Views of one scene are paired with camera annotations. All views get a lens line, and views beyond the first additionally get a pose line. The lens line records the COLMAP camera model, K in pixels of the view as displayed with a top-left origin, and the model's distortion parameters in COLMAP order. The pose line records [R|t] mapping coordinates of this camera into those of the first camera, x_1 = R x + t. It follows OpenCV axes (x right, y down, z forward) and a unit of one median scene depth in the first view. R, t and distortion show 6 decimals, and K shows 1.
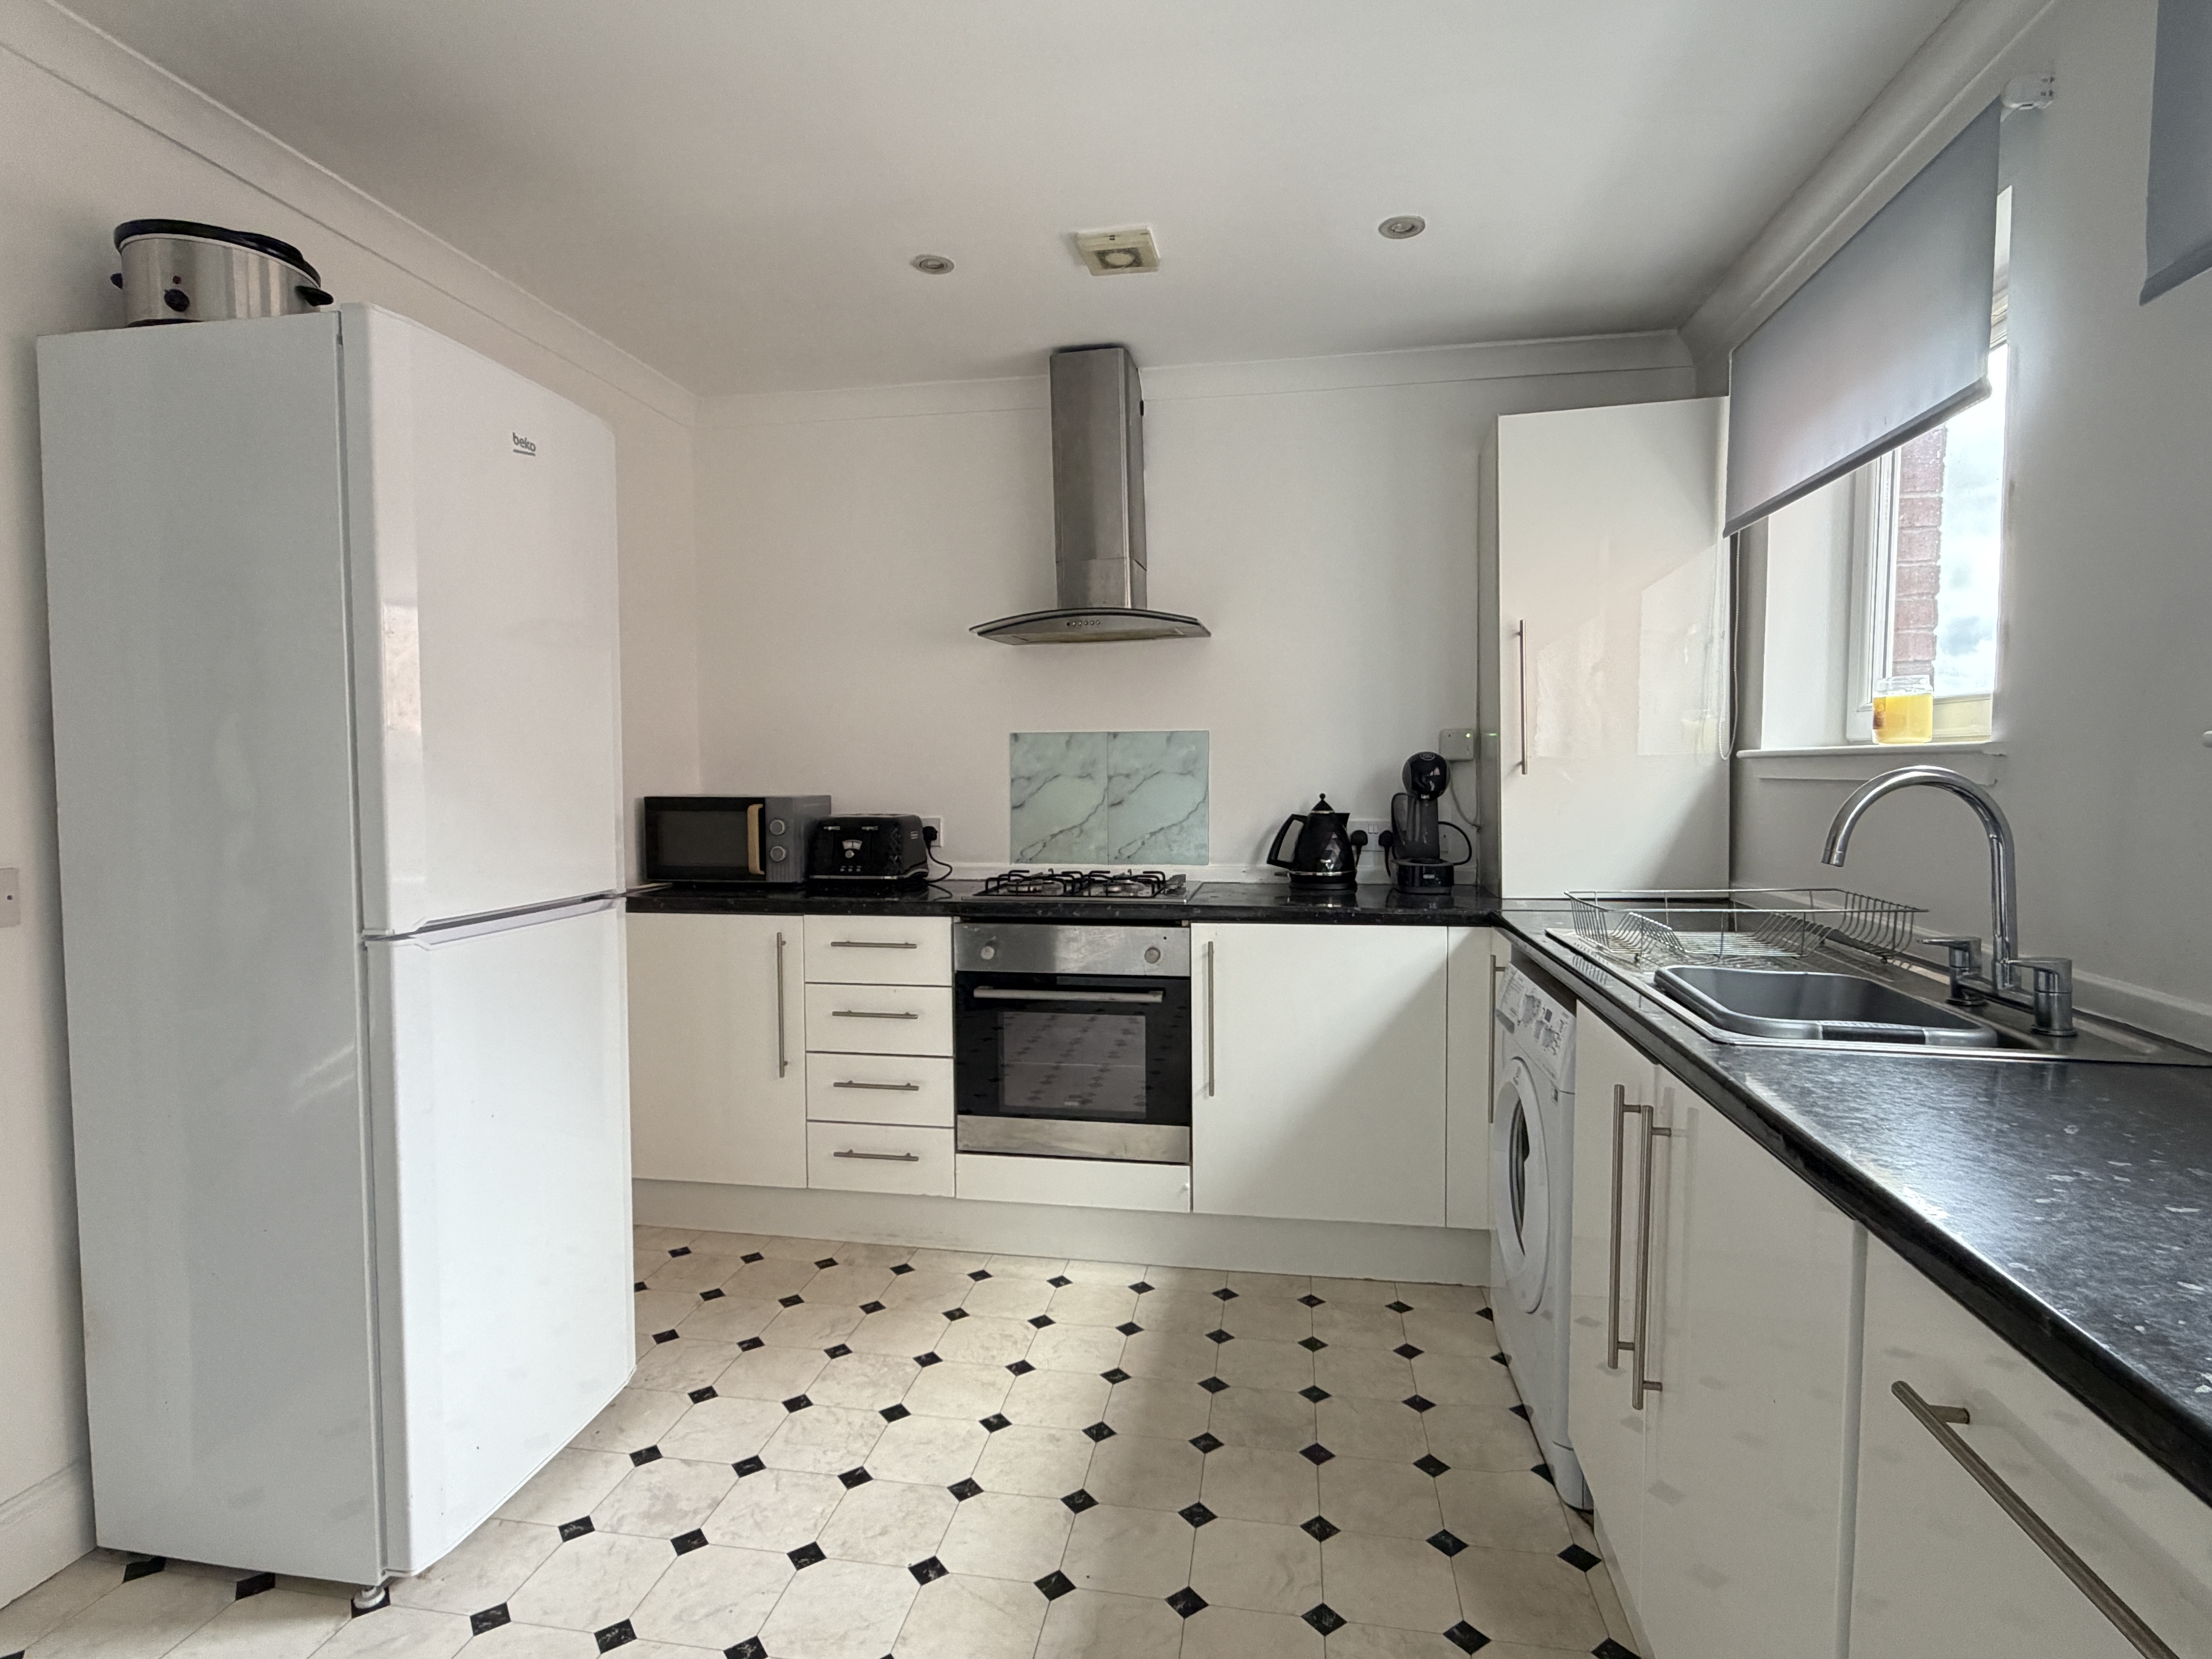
lens RADIAL K [[1118.2, 0, 1098.3], [0, 1118.2, 830.5], [0, 0, 1]] dist [0.001932, -0.001330]
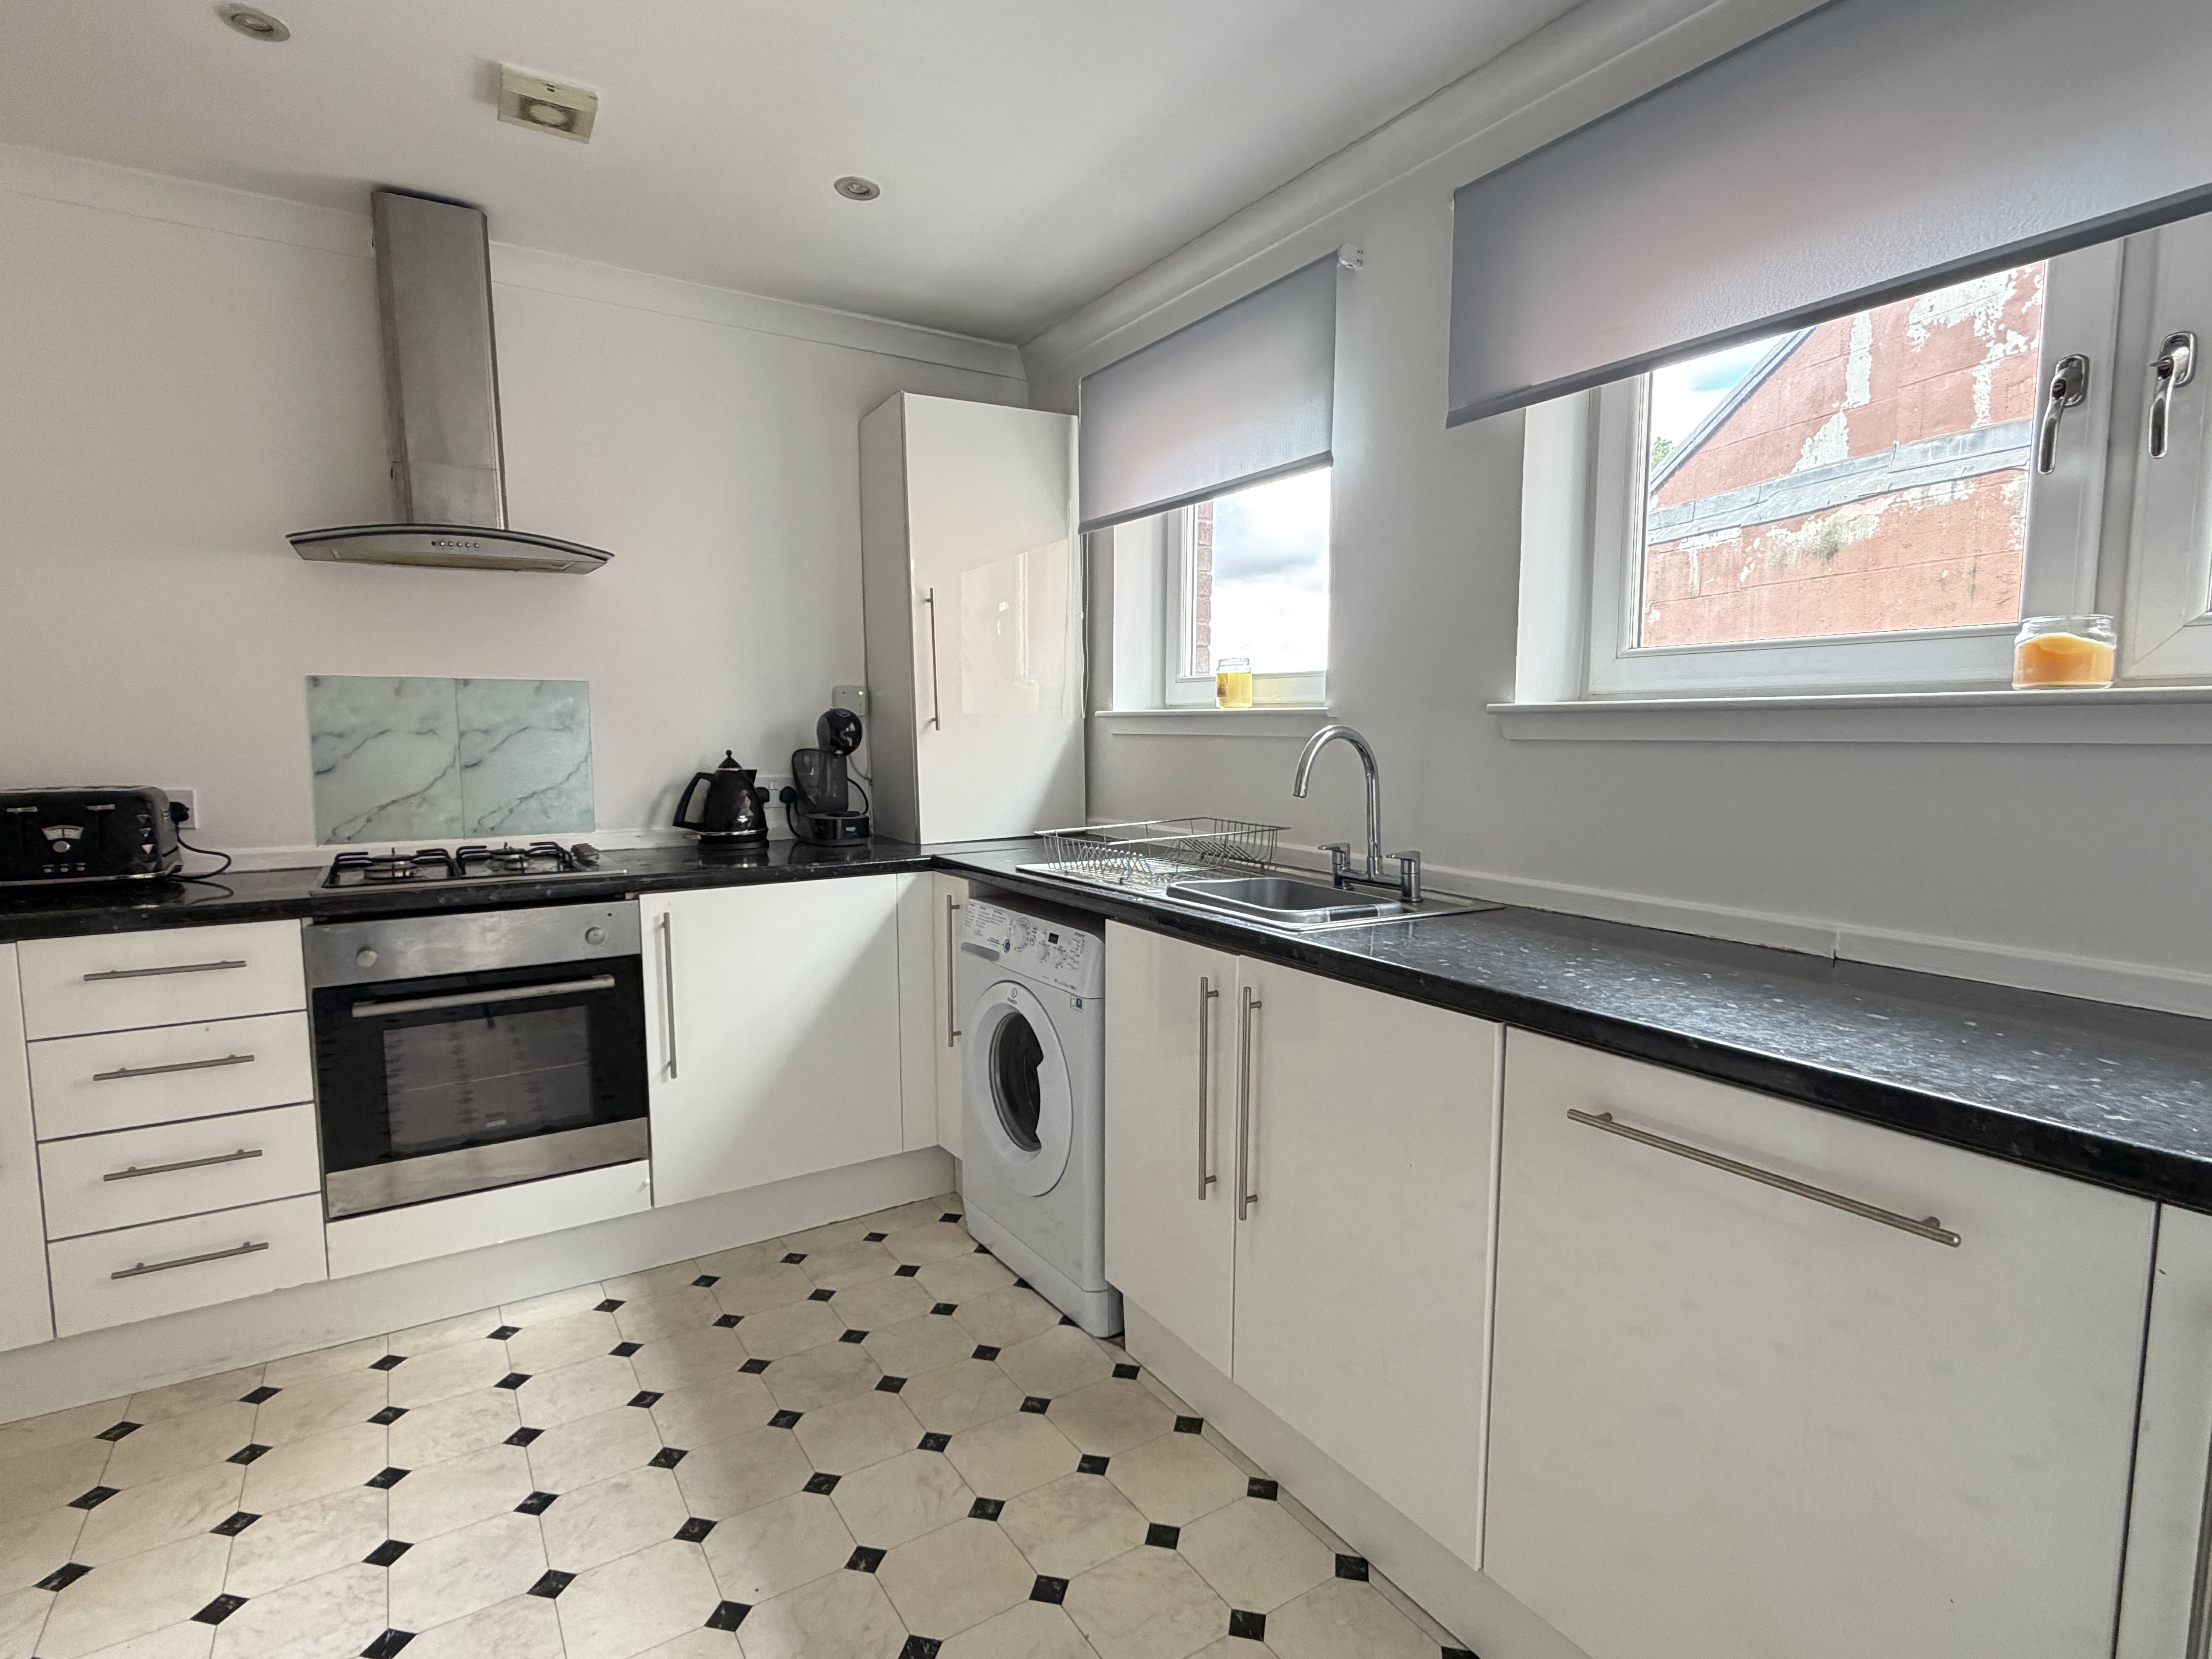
lens RADIAL K [[1118.2, 0, 1099.4], [0, 1118.2, 834.6], [0, 0, 1]] dist [0.001932, -0.001330]
pose [[0.739158, -0.061280, 0.670738, -0.245076], [0.032842, 0.997947, 0.054982, -0.003375], [-0.672731, -0.018612, 0.739653, 0.080731]]
